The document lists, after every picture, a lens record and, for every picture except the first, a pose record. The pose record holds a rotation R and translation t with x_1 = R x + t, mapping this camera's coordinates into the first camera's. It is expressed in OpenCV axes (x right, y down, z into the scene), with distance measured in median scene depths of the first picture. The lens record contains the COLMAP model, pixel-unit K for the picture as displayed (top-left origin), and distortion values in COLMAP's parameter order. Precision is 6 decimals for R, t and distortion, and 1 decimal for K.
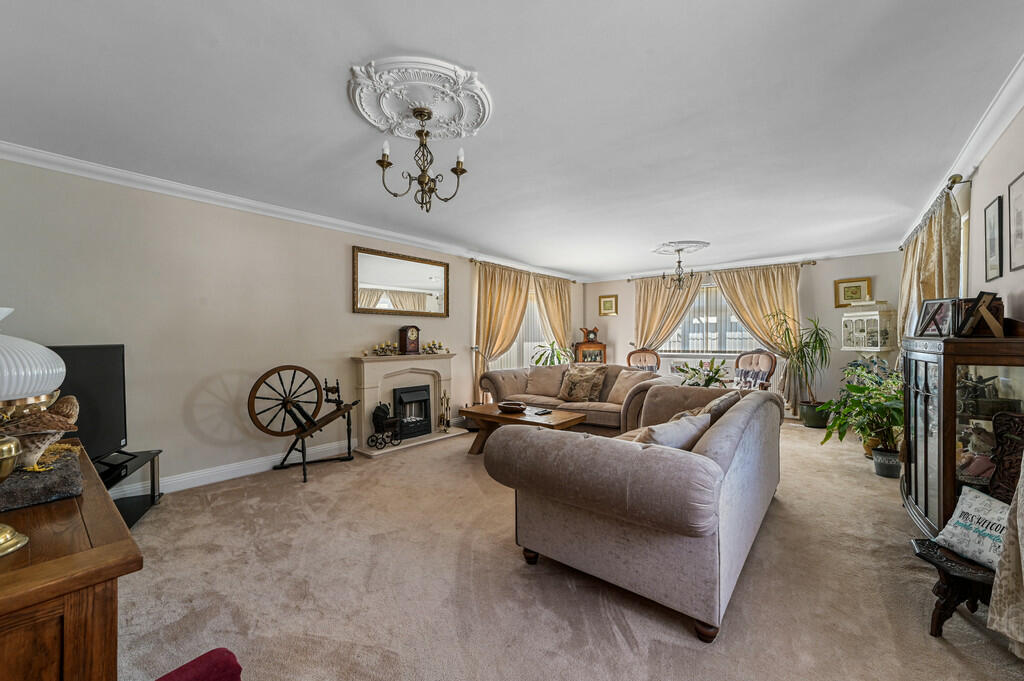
lens RADIAL K [[401.4, 0, 508.0], [0, 401.4, 348.3], [0, 0, 1]] dist [-0.000463, 0.000002]
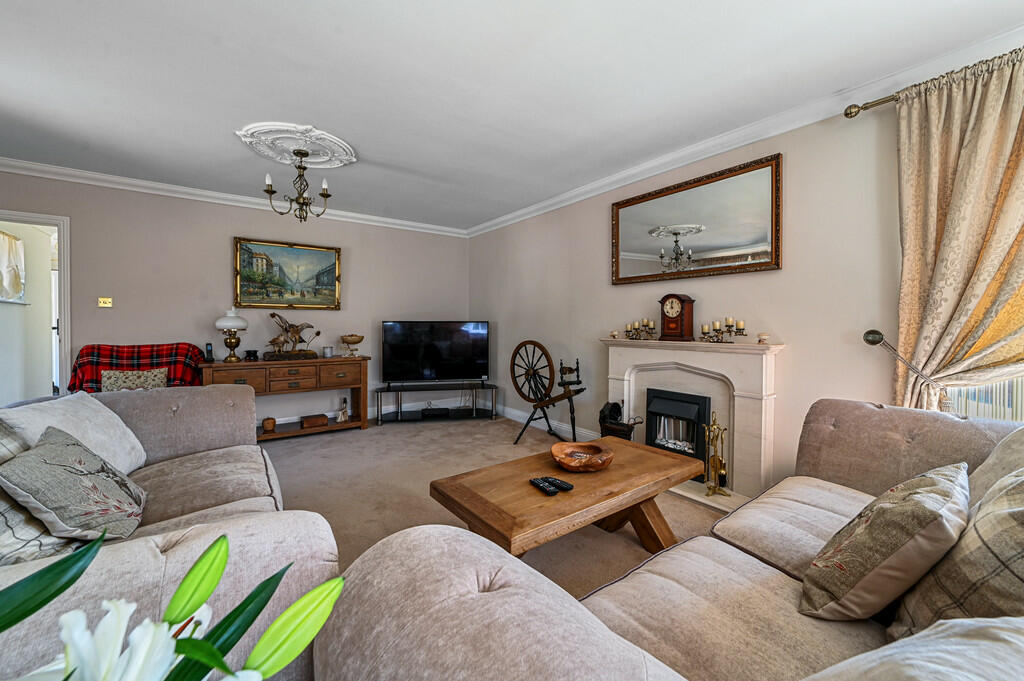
lens RADIAL K [[413.9, 0, 508.0], [0, 413.9, 327.2], [0, 0, 1]] dist [0.002819, 0.000895]
pose [[-0.250264, 0.012943, -0.968091, 0.434140], [-0.023553, 0.999533, 0.019452, -0.011770], [0.967891, 0.027670, -0.249842, 0.892569]]
